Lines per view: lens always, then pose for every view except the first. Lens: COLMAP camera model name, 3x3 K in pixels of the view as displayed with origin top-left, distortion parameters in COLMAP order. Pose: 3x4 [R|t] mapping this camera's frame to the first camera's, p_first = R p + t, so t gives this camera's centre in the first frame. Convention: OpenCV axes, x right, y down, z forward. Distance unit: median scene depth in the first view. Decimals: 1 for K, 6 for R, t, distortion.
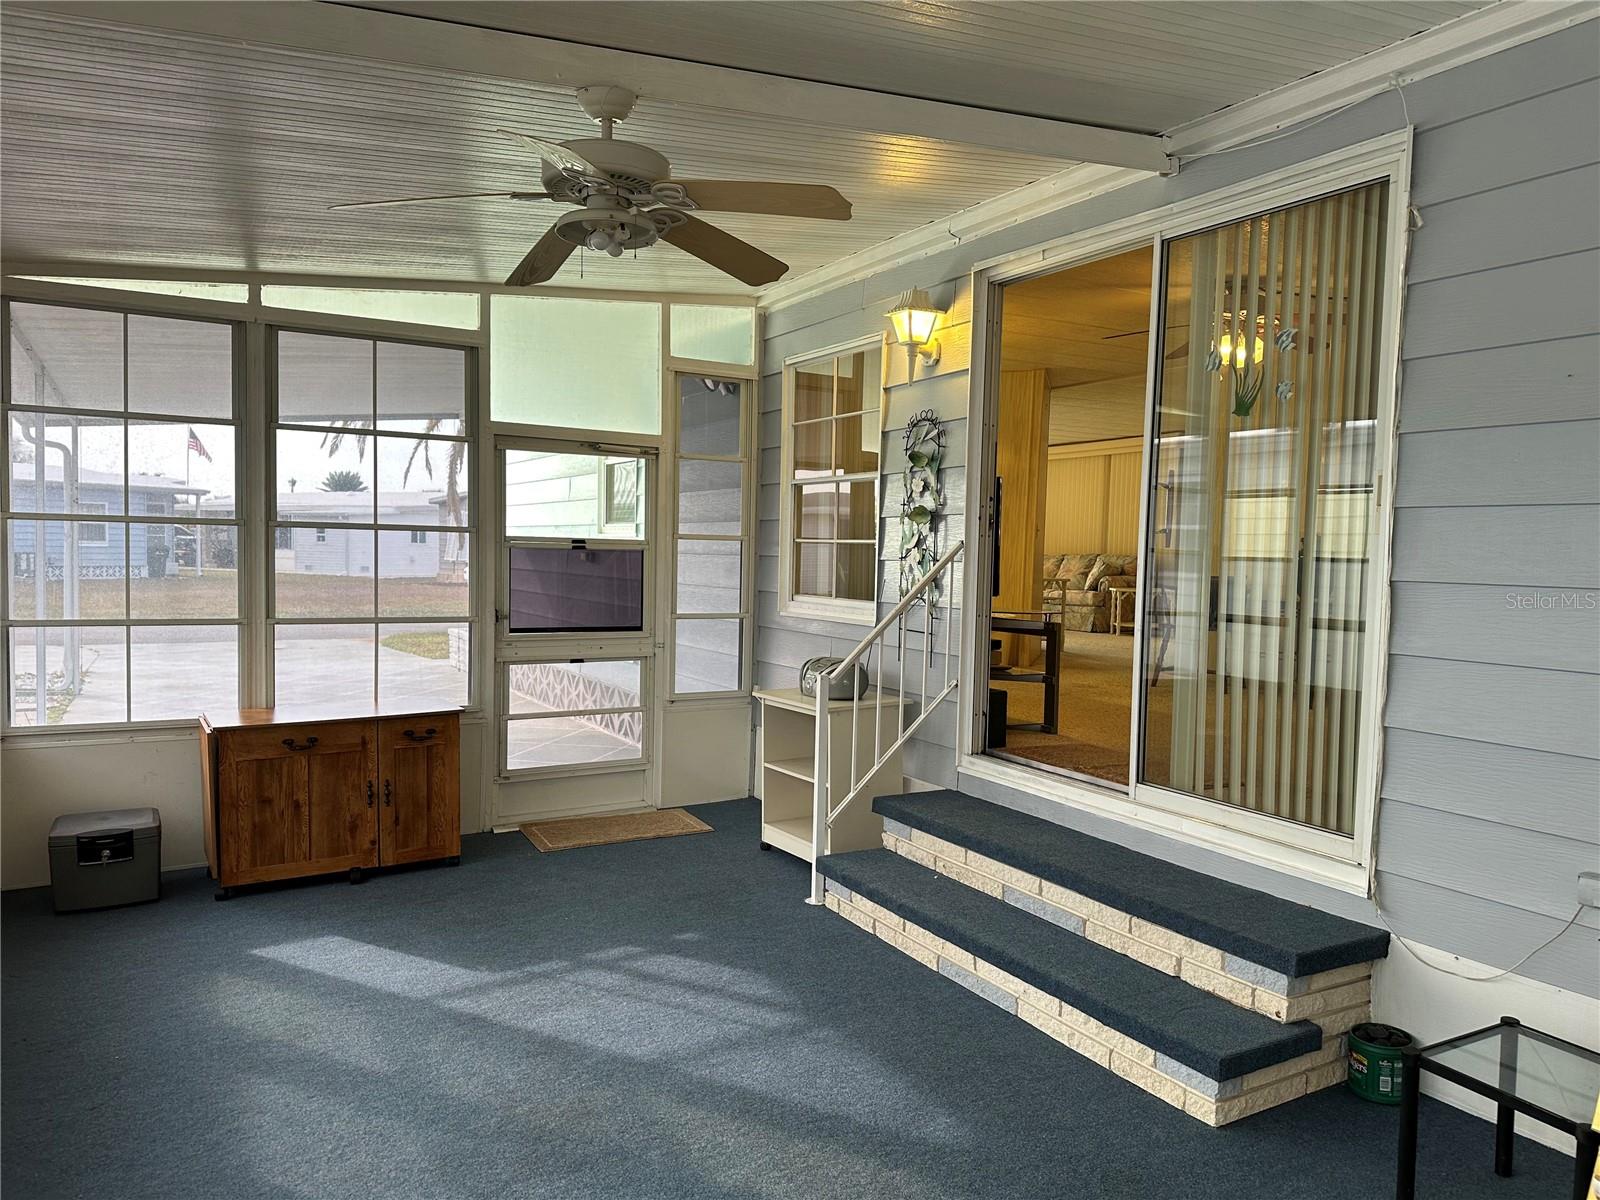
lens RADIAL K [[1126.7, 0, 810.6], [0, 1126.7, 600.5], [0, 0, 1]] dist [0.006689, 0.000597]
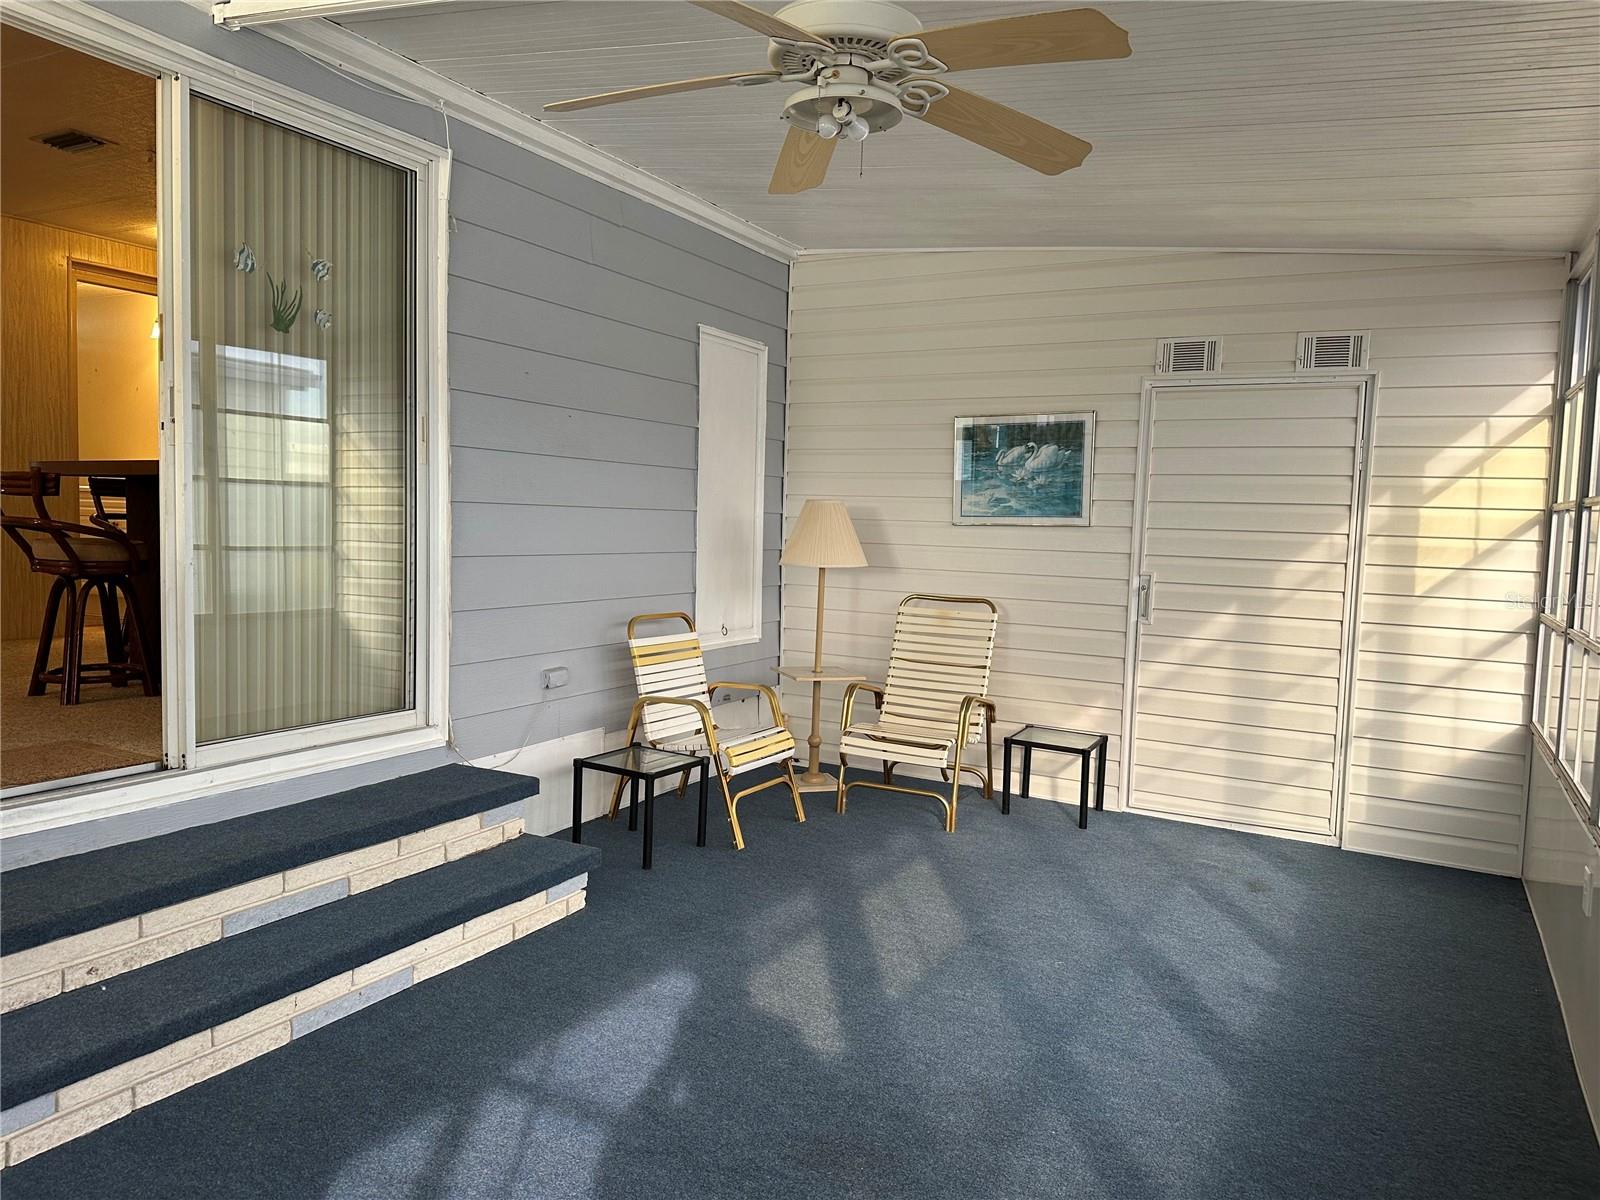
lens RADIAL K [[1126.7, 0, 810.6], [0, 1126.7, 600.5], [0, 0, 1]] dist [0.006689, 0.000597]
pose [[-0.528737, -0.105821, 0.842163, -0.727134], [-0.001927, 0.992345, 0.123482, -0.057408], [-0.848783, 0.063667, -0.524894, 1.181577]]
